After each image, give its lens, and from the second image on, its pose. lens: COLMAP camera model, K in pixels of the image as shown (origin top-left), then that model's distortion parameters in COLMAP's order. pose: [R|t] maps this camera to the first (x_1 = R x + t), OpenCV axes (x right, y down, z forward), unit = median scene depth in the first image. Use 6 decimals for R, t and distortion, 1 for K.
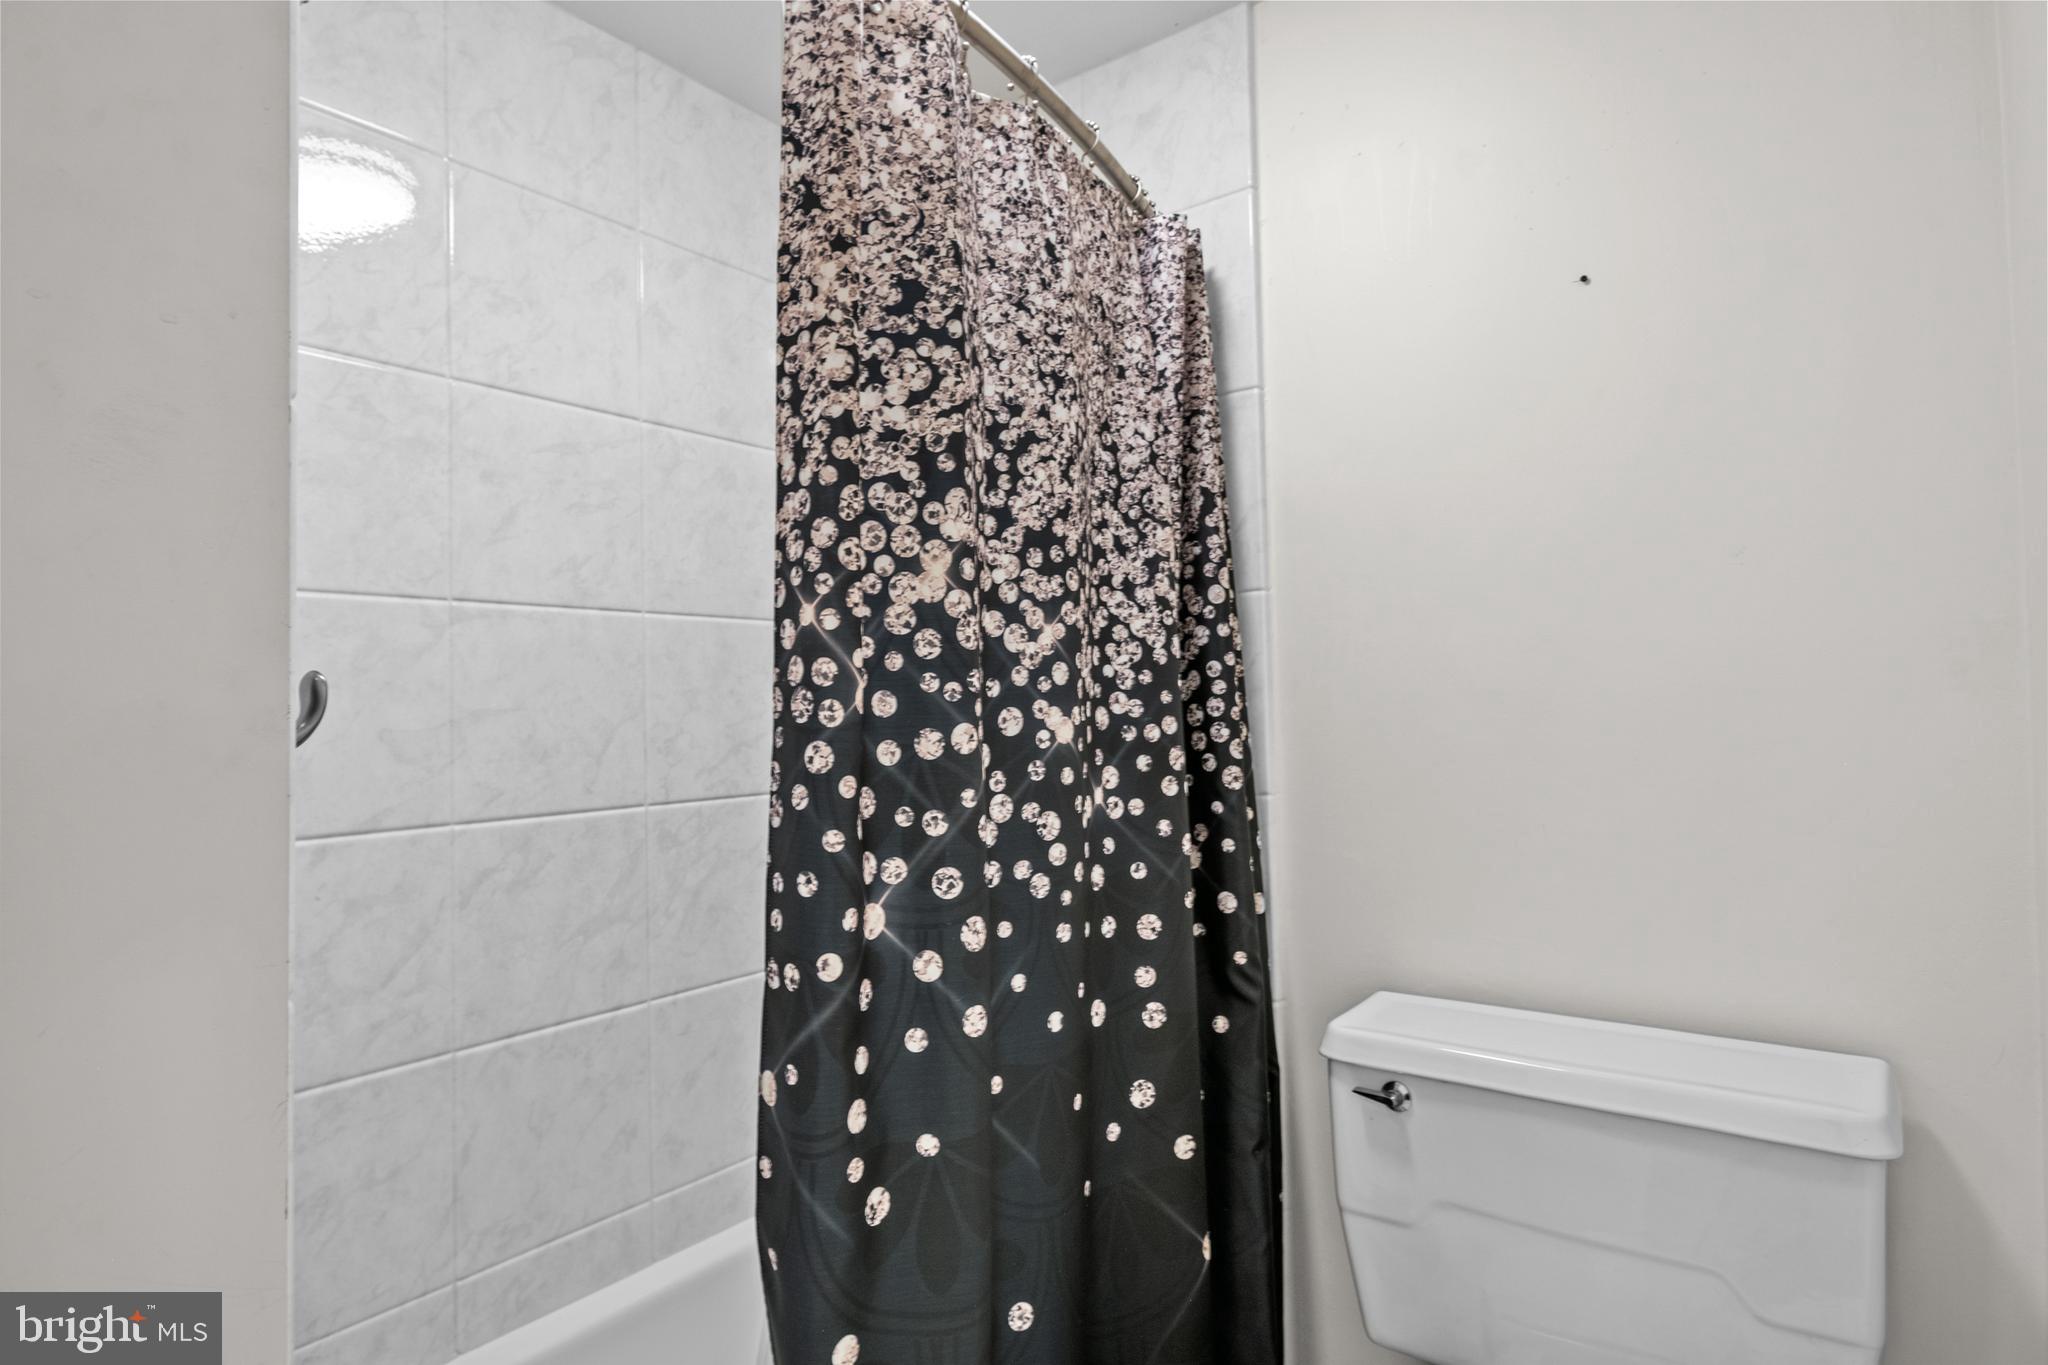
lens RADIAL K [[1088.0, 0, 1027.4], [0, 1088.0, 682.7], [0, 0, 1]] dist [0.008372, -0.002671]
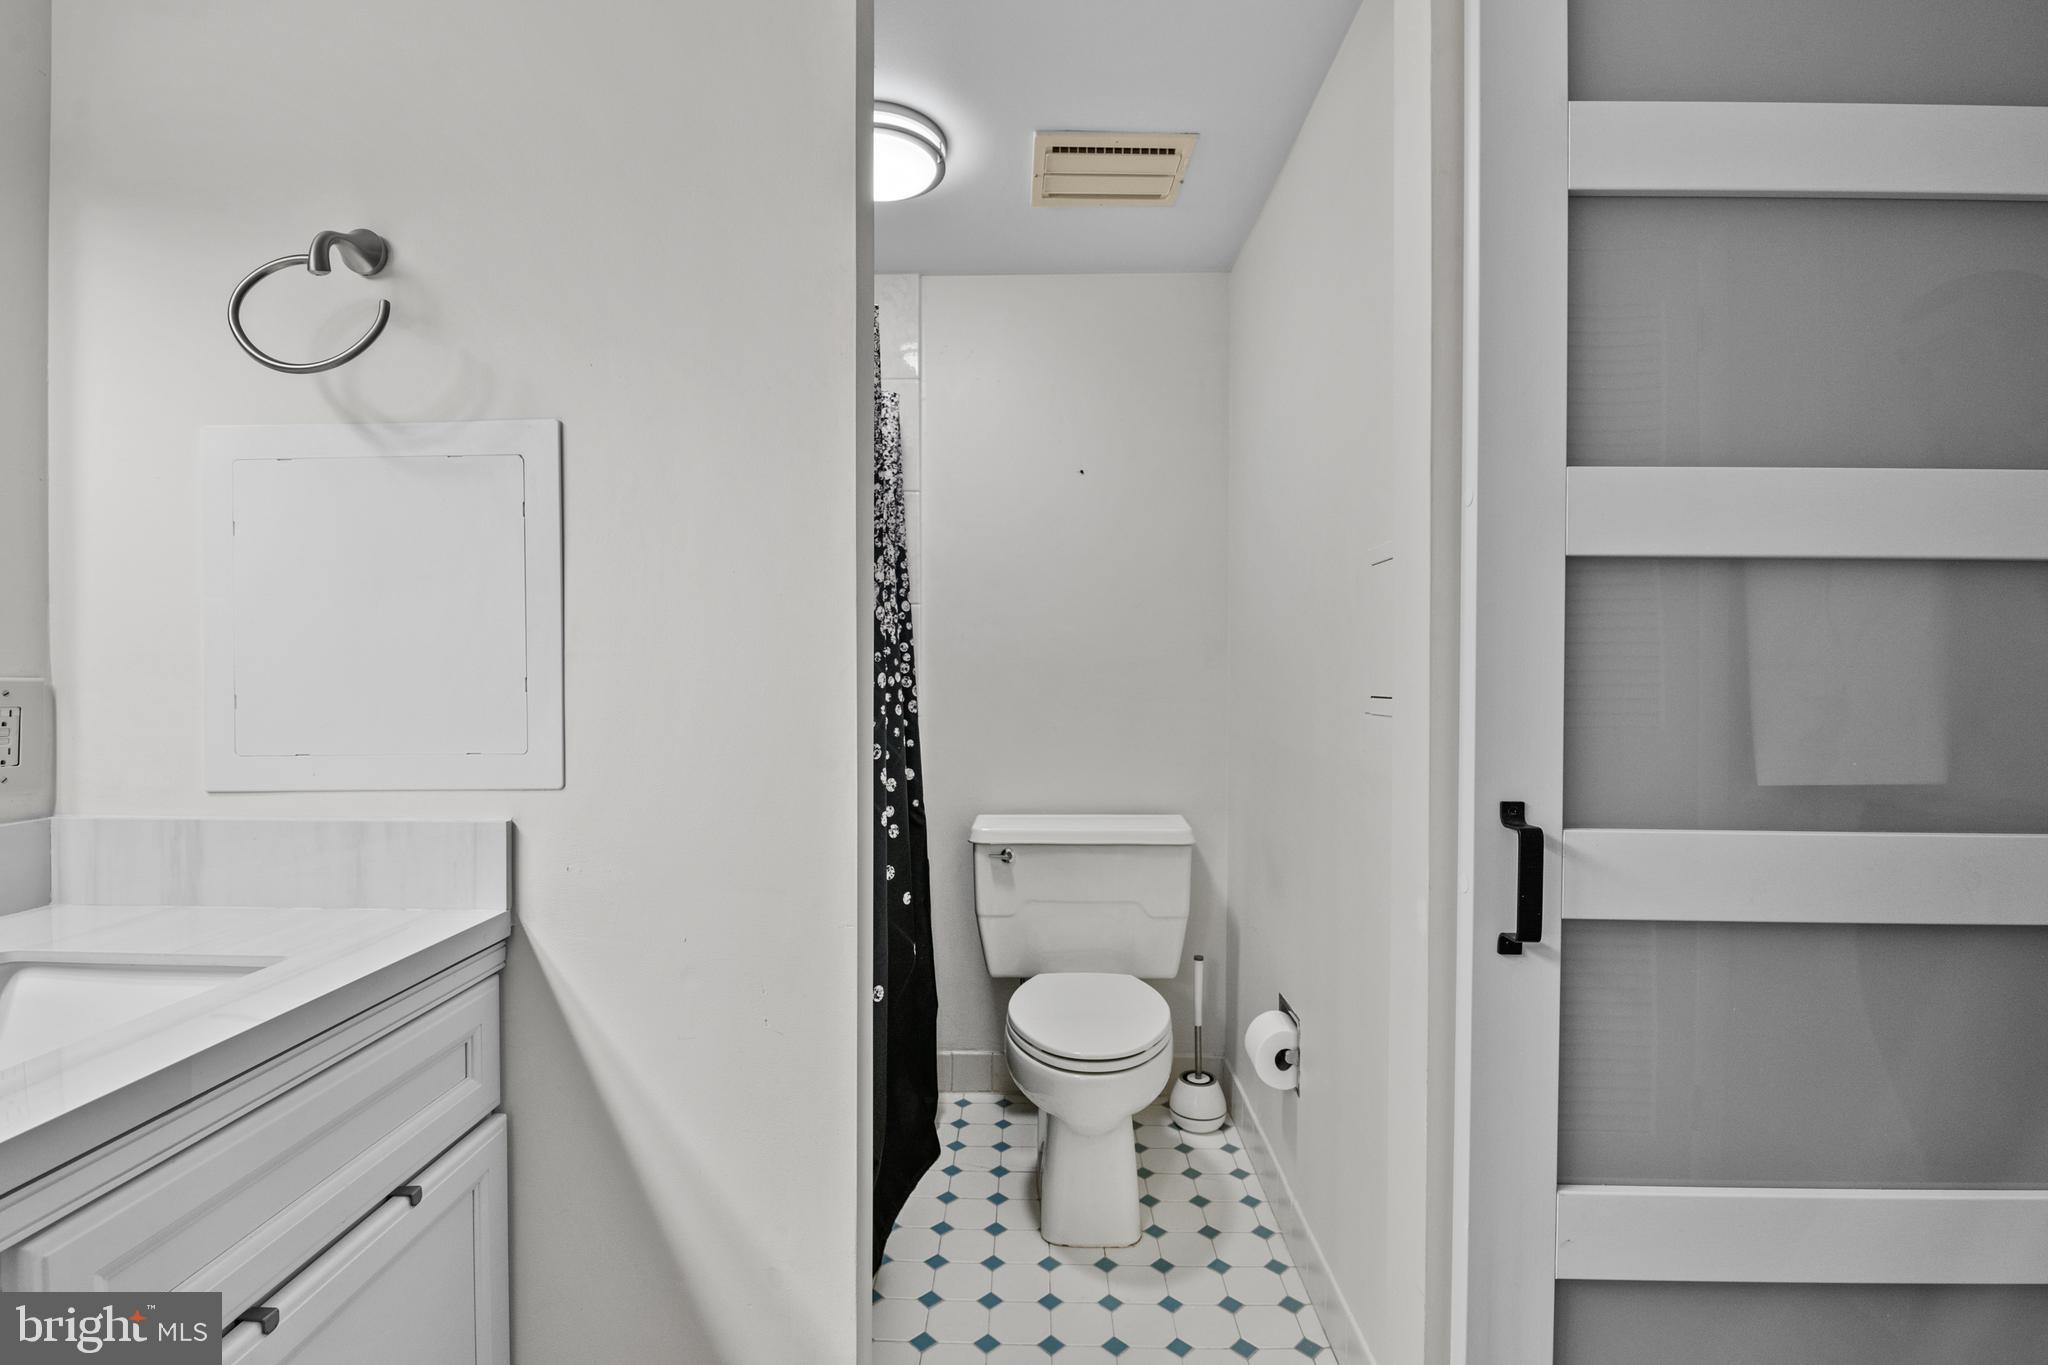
lens RADIAL K [[948.1, 0, 1008.7], [0, 948.1, 670.8], [0, 0, 1]] dist [-0.020929, -0.002148]
pose [[0.813887, 0.019238, 0.580704, -0.654873], [-0.029797, 0.999519, 0.008649, 0.008910], [-0.580258, -0.024342, 0.814069, -0.427323]]
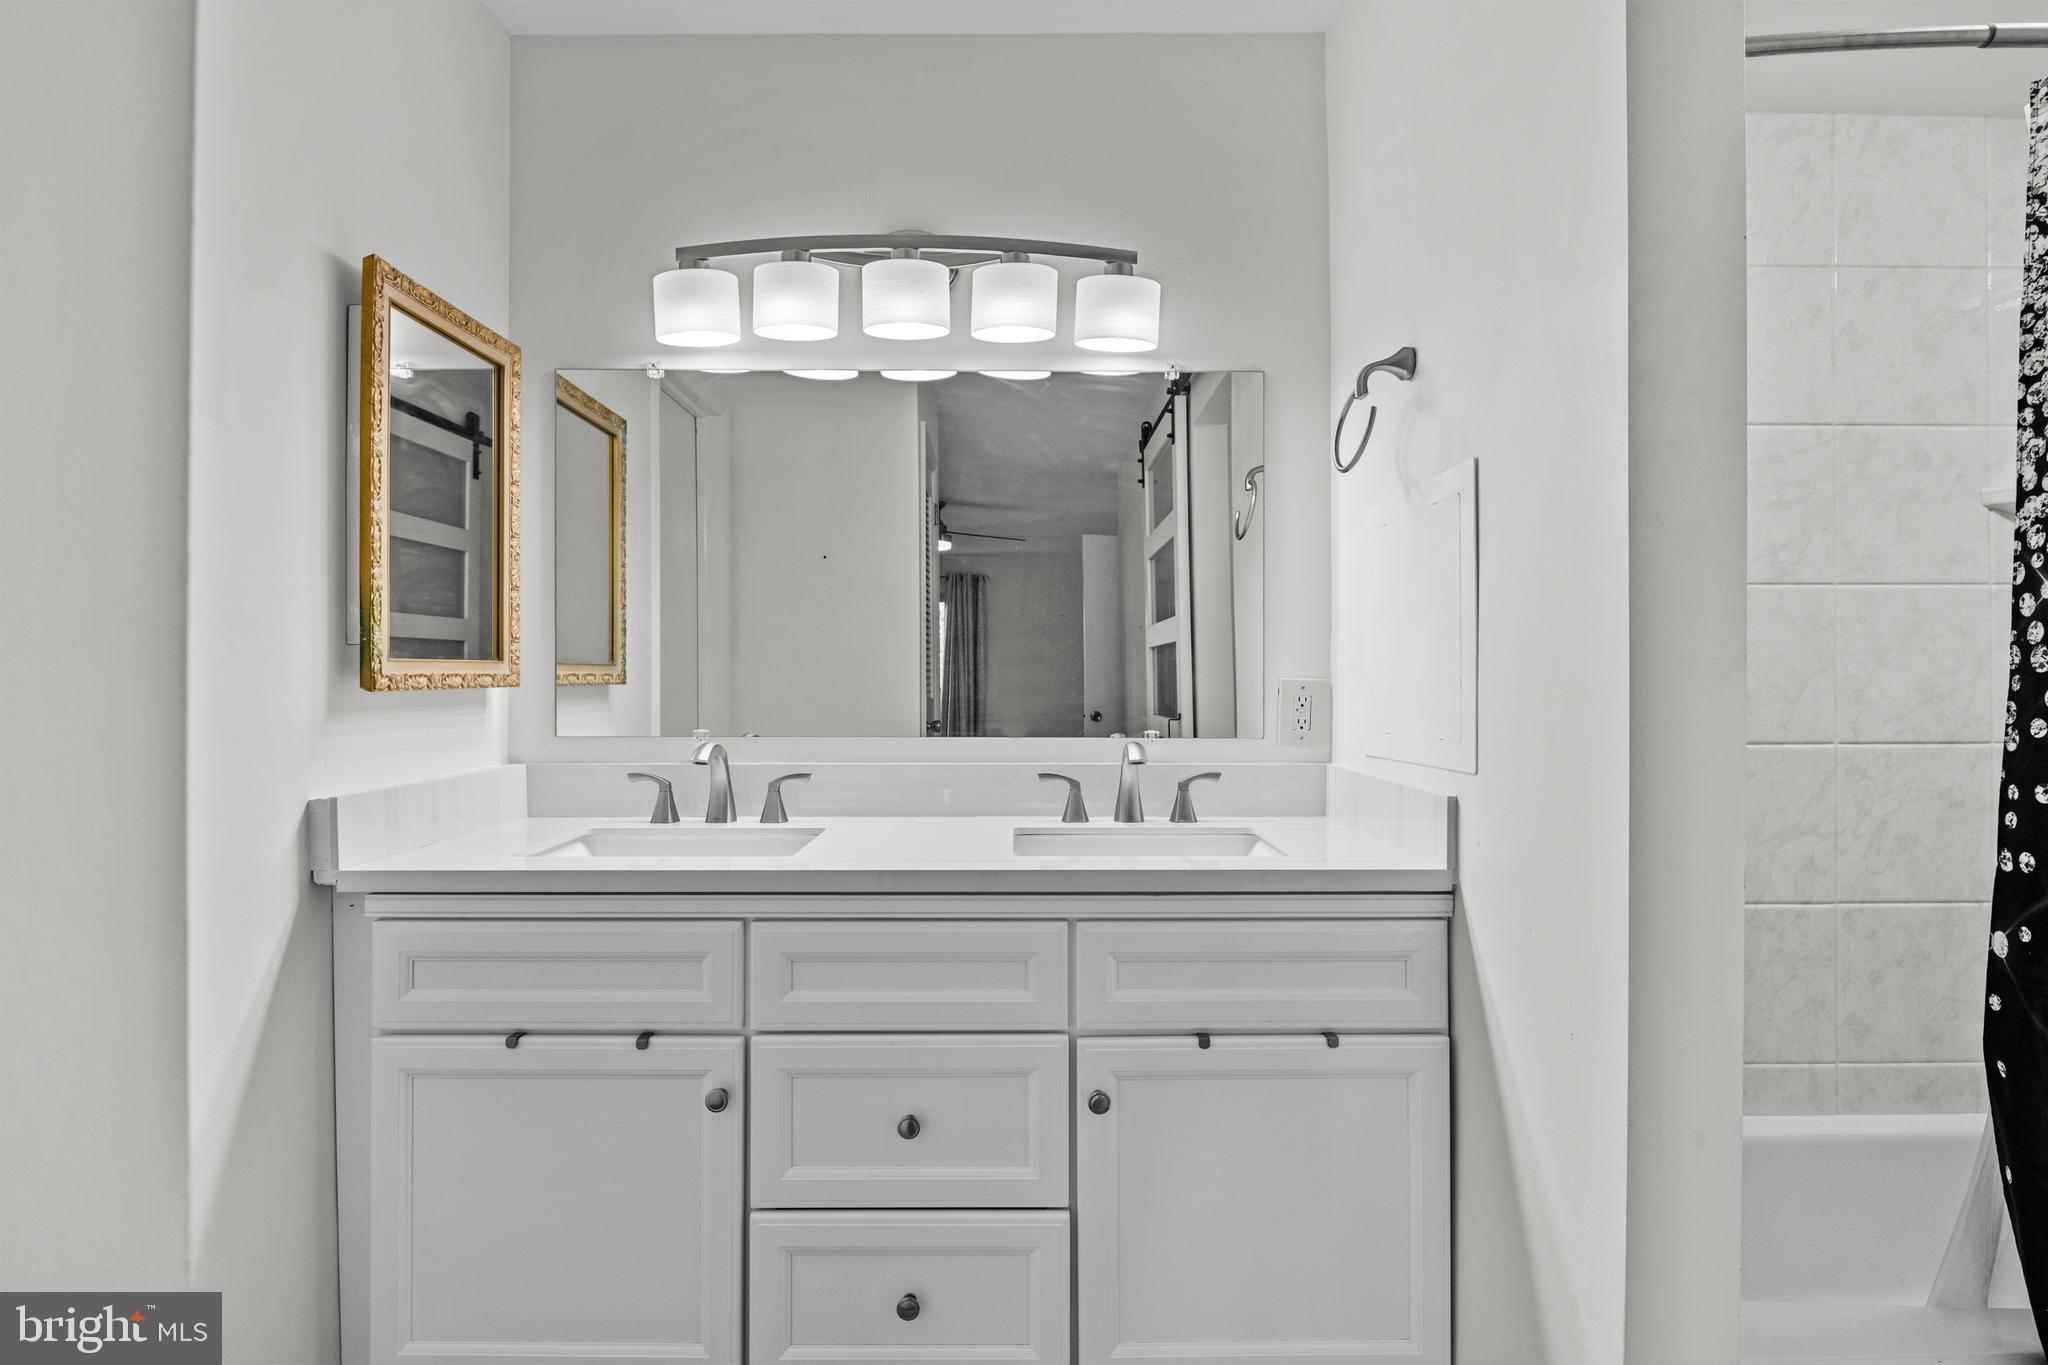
lens RADIAL K [[1038.5, 0, 1012.0], [0, 1038.5, 676.8], [0, 0, 1]] dist [0.002206, -0.006585]
pose [[0.593100, 0.019304, -0.804897, 0.043565], [0.006664, 0.999561, 0.028883, -0.001245], [0.805101, -0.022495, 0.592711, -0.529505]]
